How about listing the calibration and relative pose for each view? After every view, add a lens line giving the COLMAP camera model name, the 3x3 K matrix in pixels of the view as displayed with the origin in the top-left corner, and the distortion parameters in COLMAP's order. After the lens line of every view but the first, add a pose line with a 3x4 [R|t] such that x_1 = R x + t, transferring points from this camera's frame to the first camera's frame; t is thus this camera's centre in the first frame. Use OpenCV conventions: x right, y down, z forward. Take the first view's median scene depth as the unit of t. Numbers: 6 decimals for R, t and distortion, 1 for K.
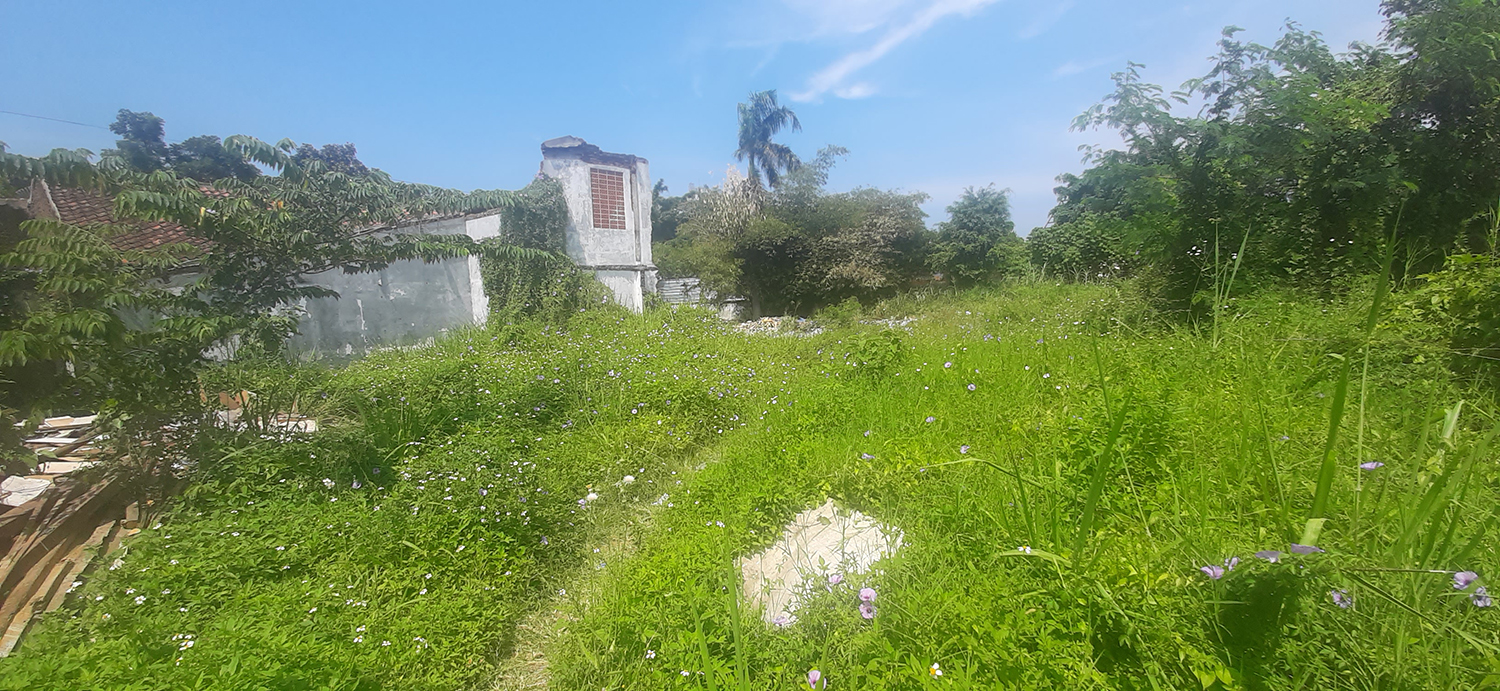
lens RADIAL K [[579.8, 0, 750.6], [0, 579.8, 354.8], [0, 0, 1]] dist [0.016902, -0.016236]
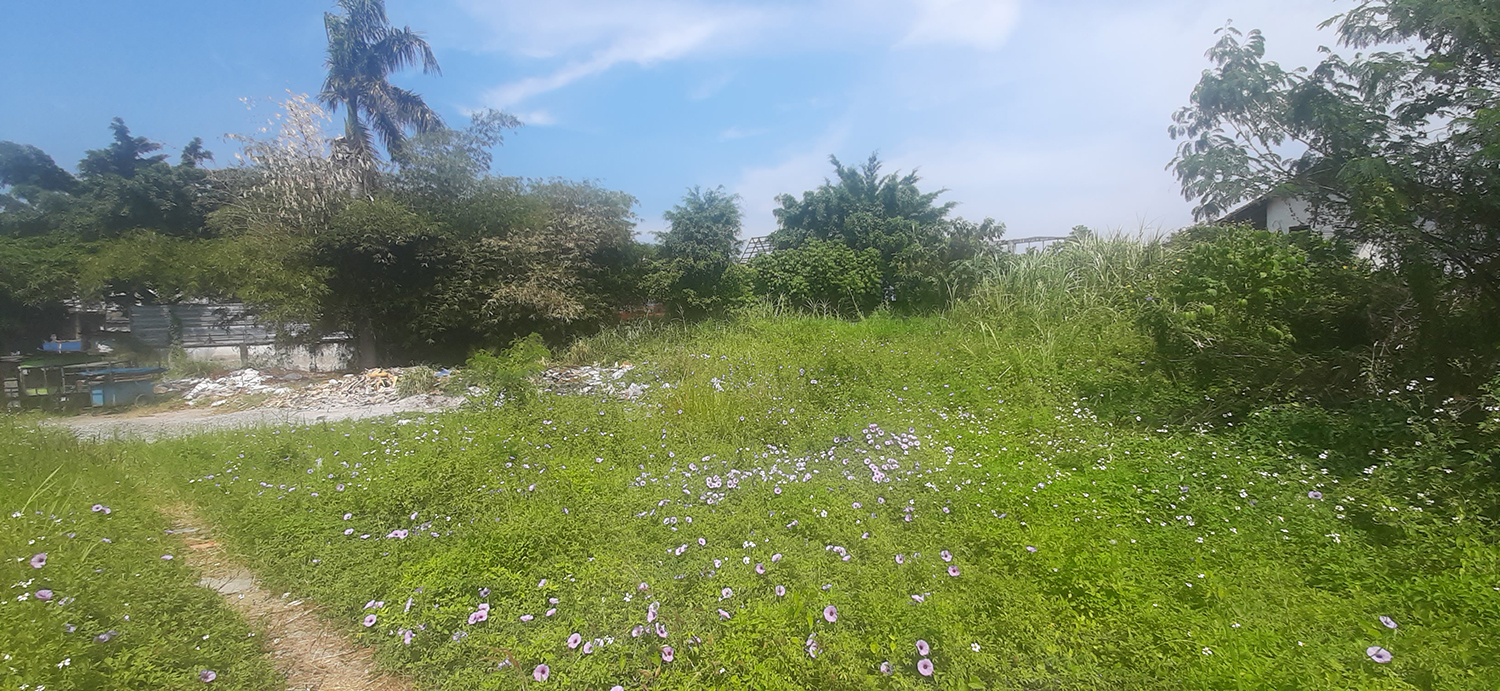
lens RADIAL K [[579.8, 0, 750.6], [0, 579.8, 354.8], [0, 0, 1]] dist [0.016902, -0.016236]
pose [[0.866225, -0.018022, 0.499328, 0.093619], [0.048819, 0.997621, -0.048683, -0.049900], [-0.497263, 0.066547, 0.865044, 0.489937]]
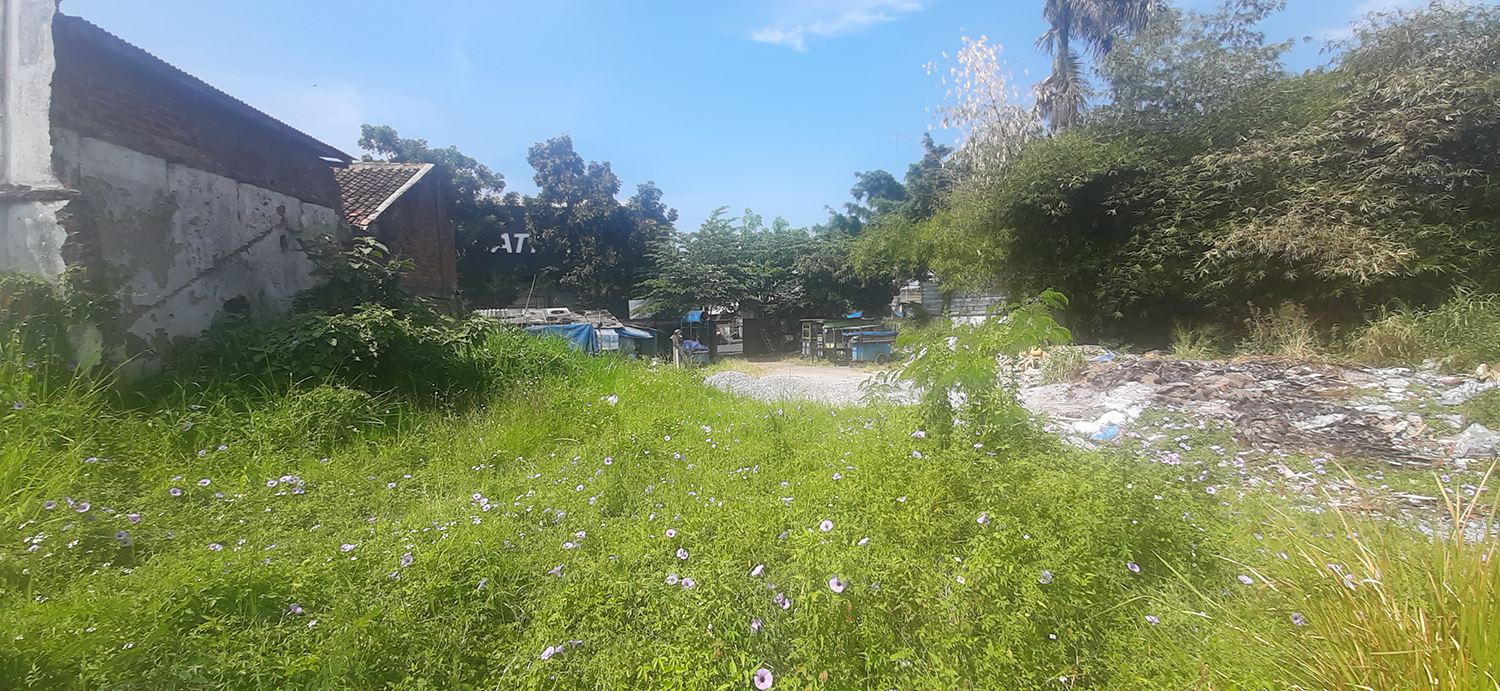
lens RADIAL K [[579.8, 0, 750.6], [0, 579.8, 354.8], [0, 0, 1]] dist [0.016902, -0.016236]
pose [[0.771978, 0.058993, -0.632906, 0.229027], [-0.068730, 0.997593, 0.009154, -0.069553], [0.631923, 0.036433, 0.774175, 0.745941]]
